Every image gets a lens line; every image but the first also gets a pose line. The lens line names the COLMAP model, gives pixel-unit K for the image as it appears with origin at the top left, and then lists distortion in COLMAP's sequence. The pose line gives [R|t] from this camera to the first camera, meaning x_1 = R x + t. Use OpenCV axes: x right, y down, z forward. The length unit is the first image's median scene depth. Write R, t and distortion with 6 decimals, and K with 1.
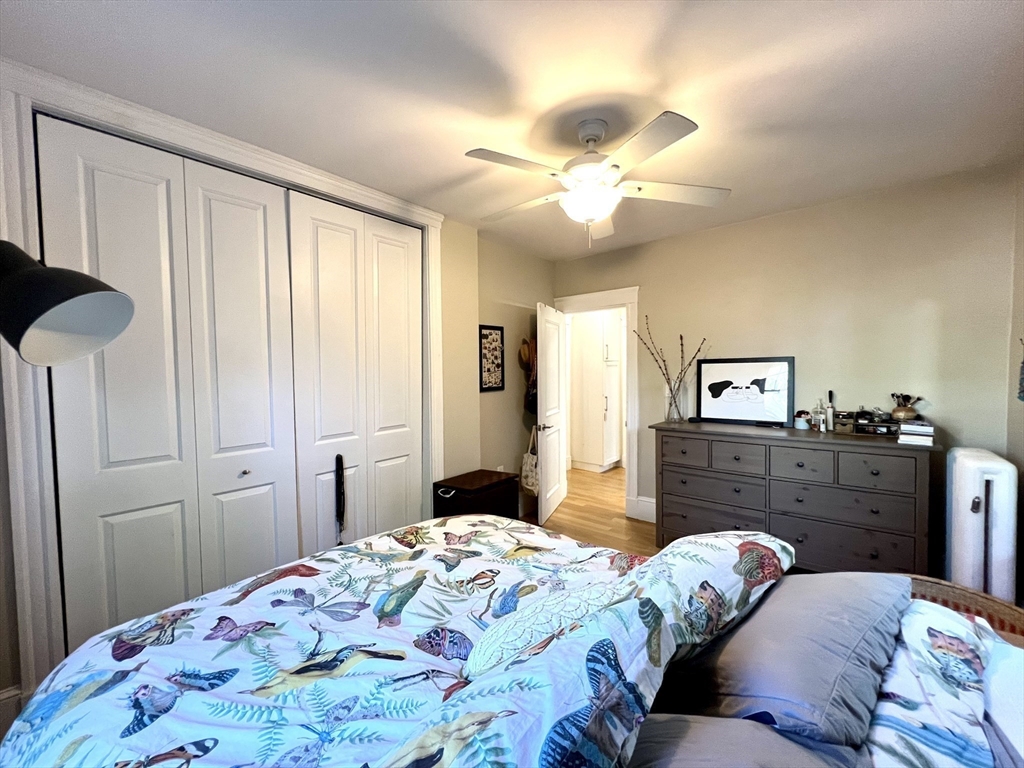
lens RADIAL K [[409.1, 0, 512.0], [0, 409.1, 384.0], [0, 0, 1]] dist [0.000142, -0.000199]
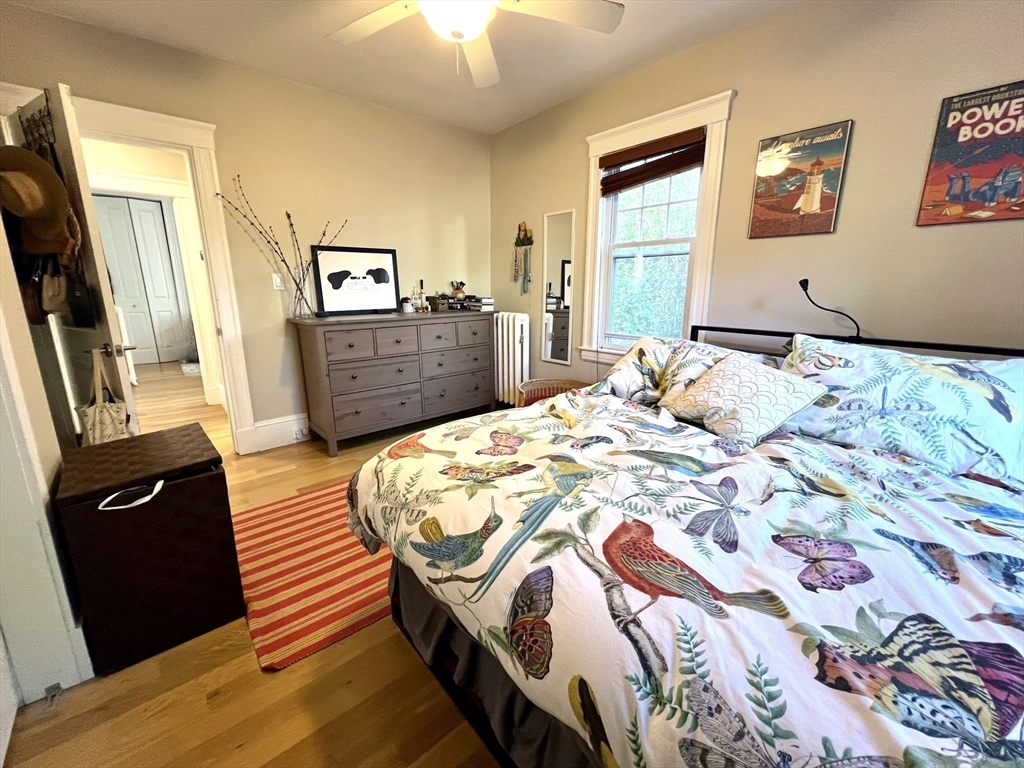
lens RADIAL K [[422.6, 0, 512.0], [0, 422.6, 384.0], [0, 0, 1]] dist [-0.000333, -0.000292]
pose [[0.139997, -0.211060, 0.967396, -0.517092], [0.034043, 0.977466, 0.208330, 0.069060], [-0.989566, 0.003767, 0.144028, 0.538779]]
